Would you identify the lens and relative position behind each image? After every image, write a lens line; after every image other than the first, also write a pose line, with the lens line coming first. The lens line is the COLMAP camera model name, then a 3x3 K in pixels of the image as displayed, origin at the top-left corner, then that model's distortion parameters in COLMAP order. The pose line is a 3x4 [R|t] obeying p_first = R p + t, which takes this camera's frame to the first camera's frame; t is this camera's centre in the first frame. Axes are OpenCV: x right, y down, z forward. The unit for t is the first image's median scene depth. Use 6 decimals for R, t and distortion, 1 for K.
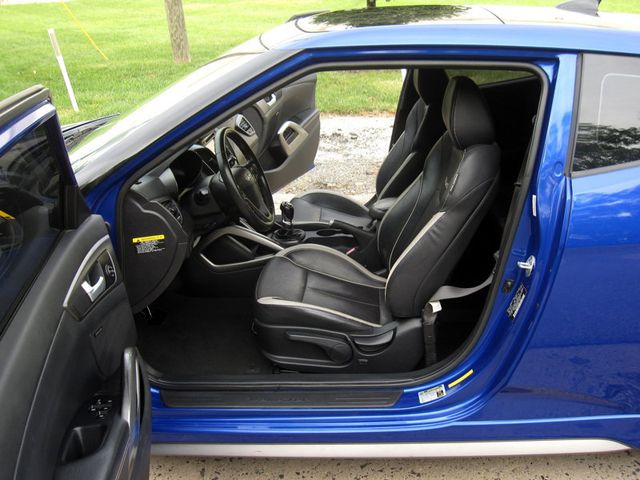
lens RADIAL K [[627.0, 0, 320.0], [0, 627.0, 240.0], [0, 0, 1]] dist [-0.074184, 0.033470]
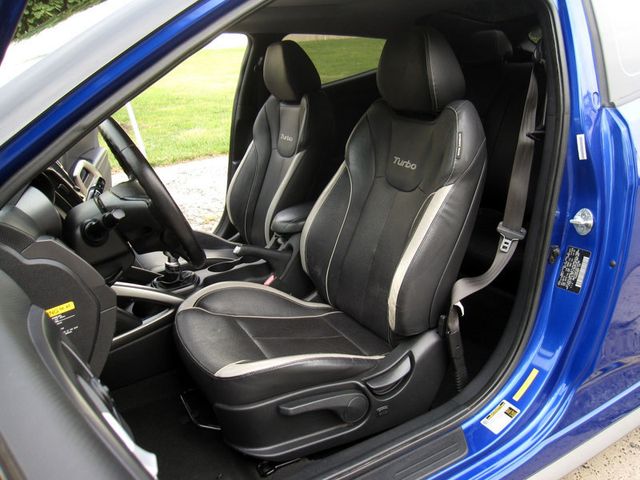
lens RADIAL K [[535.9, 0, 320.0], [0, 535.9, 240.0], [0, 0, 1]] dist [-0.075052, -0.001128]
pose [[0.844445, -0.188370, 0.501427, -0.273860], [0.231882, 0.972417, -0.025203, 0.000834], [-0.482849, 0.137554, 0.864833, 0.488258]]
